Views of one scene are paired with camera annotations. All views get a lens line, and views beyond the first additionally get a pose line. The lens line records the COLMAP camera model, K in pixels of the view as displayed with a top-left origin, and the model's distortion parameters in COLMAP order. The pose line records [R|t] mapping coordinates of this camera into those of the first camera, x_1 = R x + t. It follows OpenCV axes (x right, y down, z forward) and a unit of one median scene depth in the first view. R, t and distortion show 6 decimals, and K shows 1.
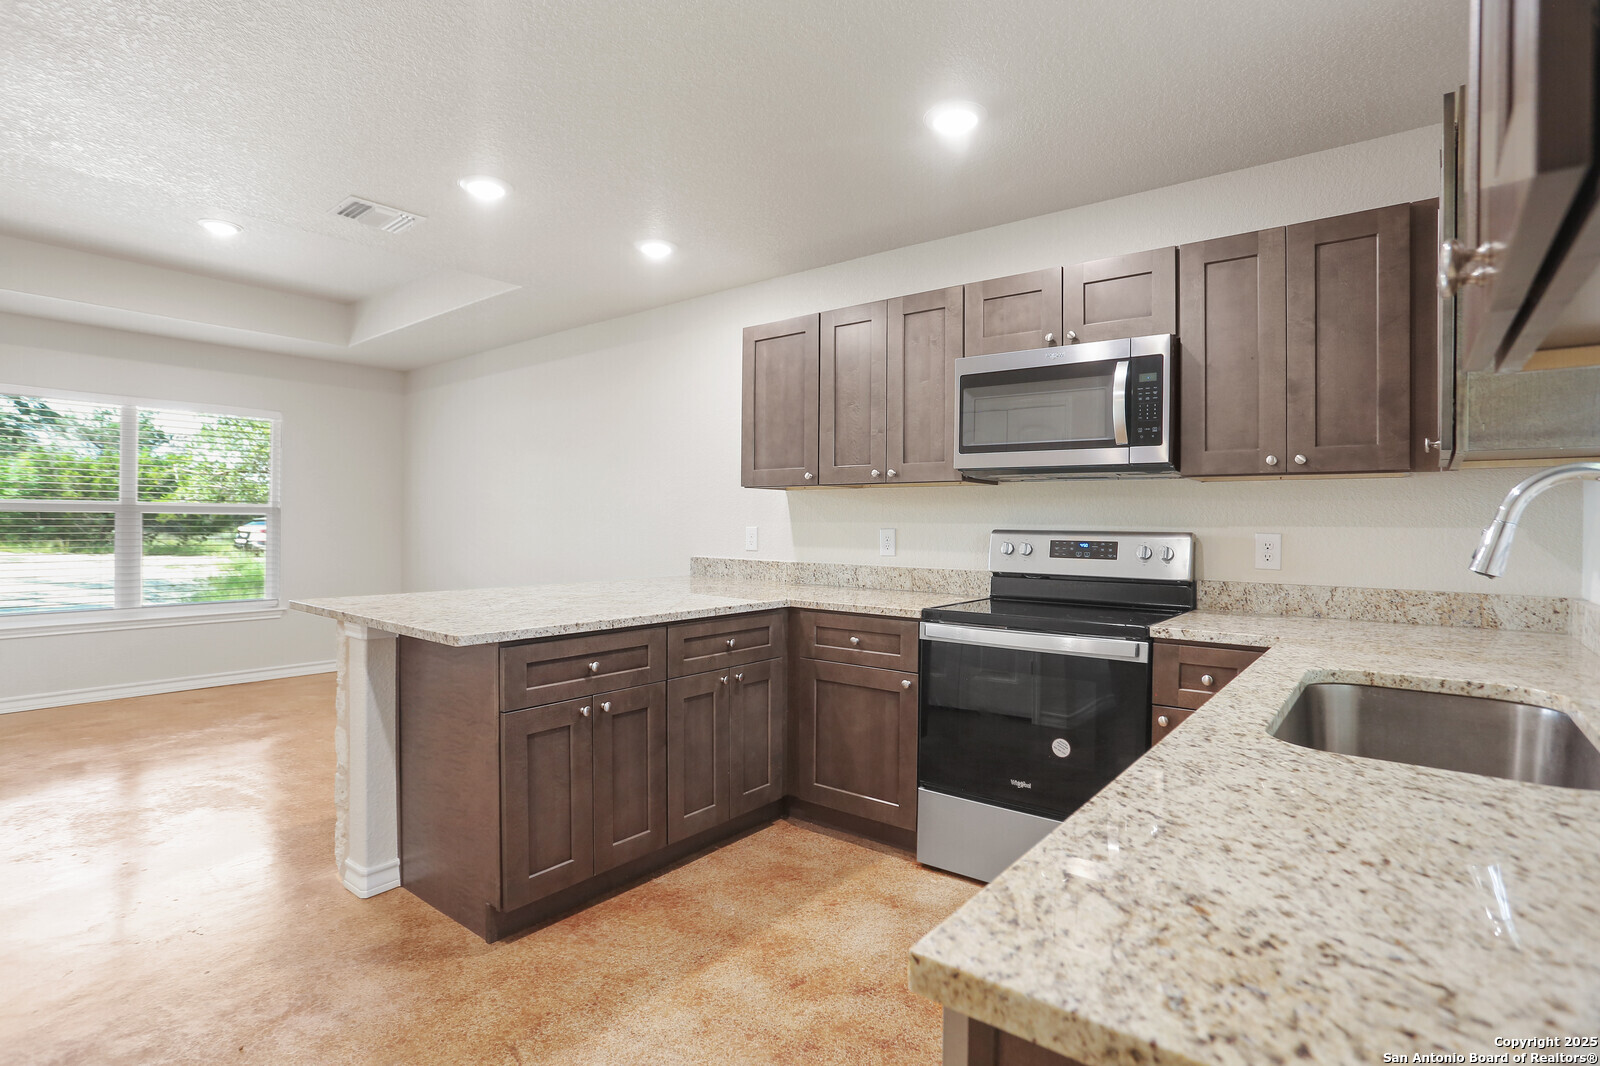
lens RADIAL K [[803.2, 0, 794.8], [0, 803.2, 533.4], [0, 0, 1]] dist [-0.017177, -0.000044]
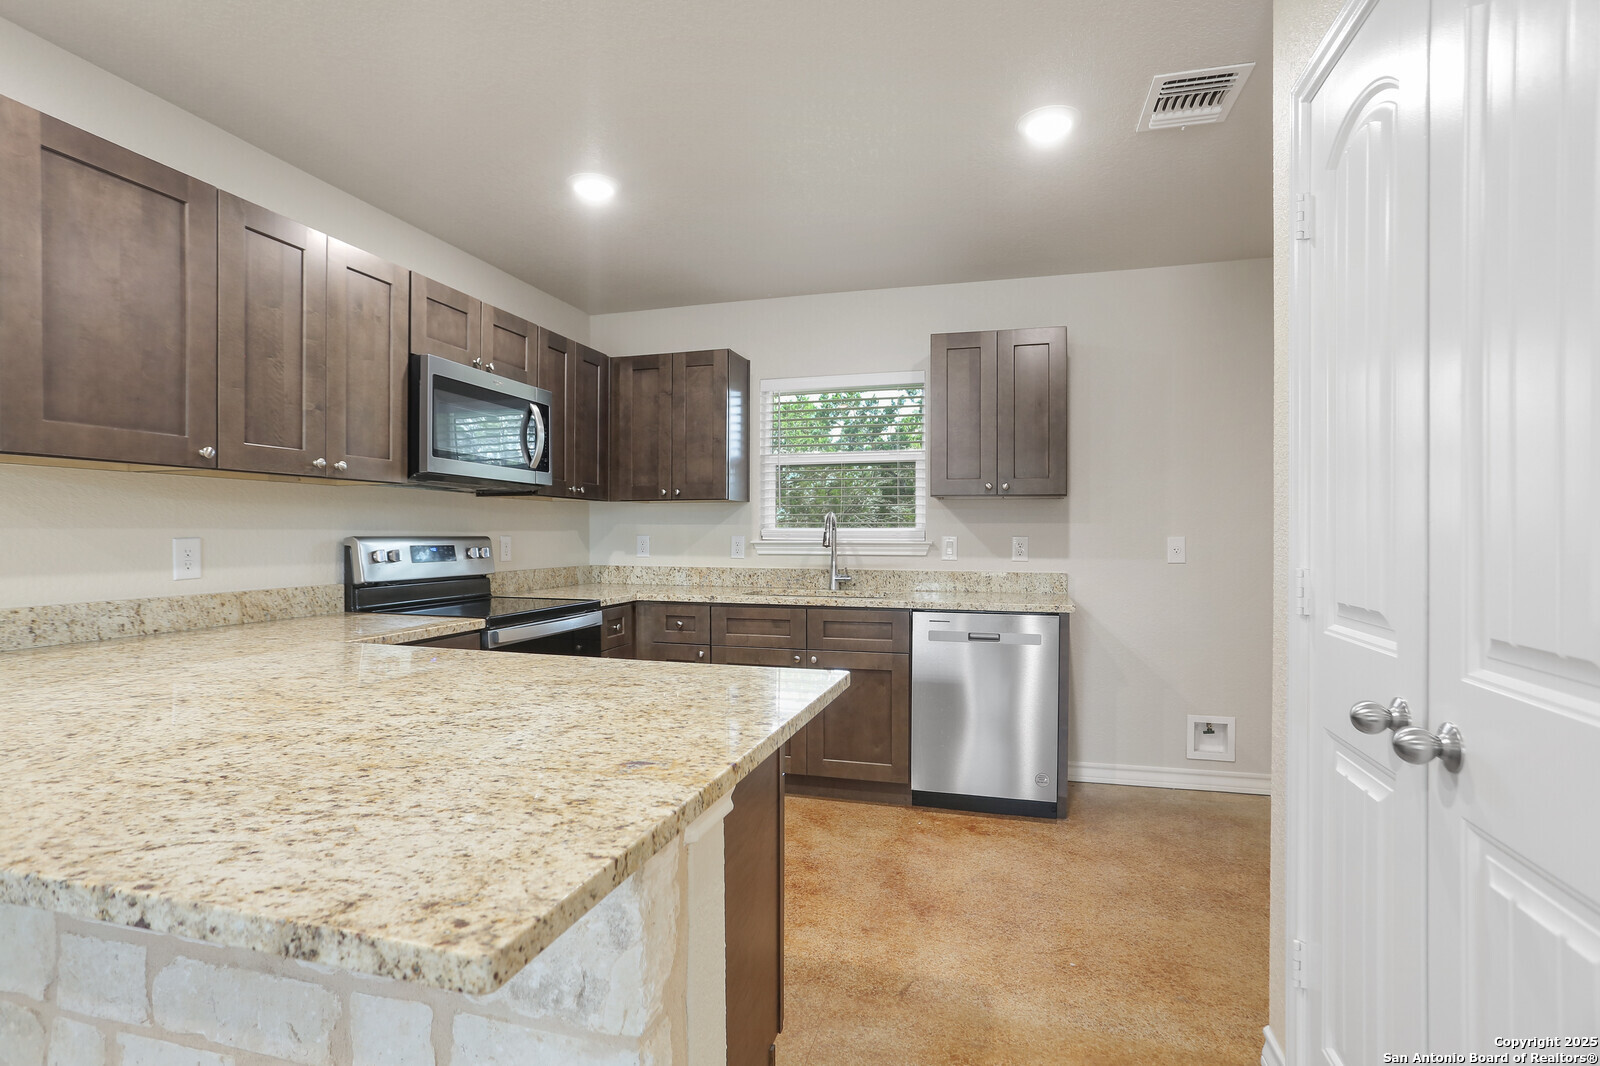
lens RADIAL K [[803.2, 0, 797.0], [0, 803.2, 530.7], [0, 0, 1]] dist [-0.017177, -0.000044]
pose [[-0.381269, -0.005192, 0.924450, -0.681140], [0.009527, 0.999909, 0.009545, -0.013270], [-0.924415, 0.012446, -0.381185, 0.789923]]
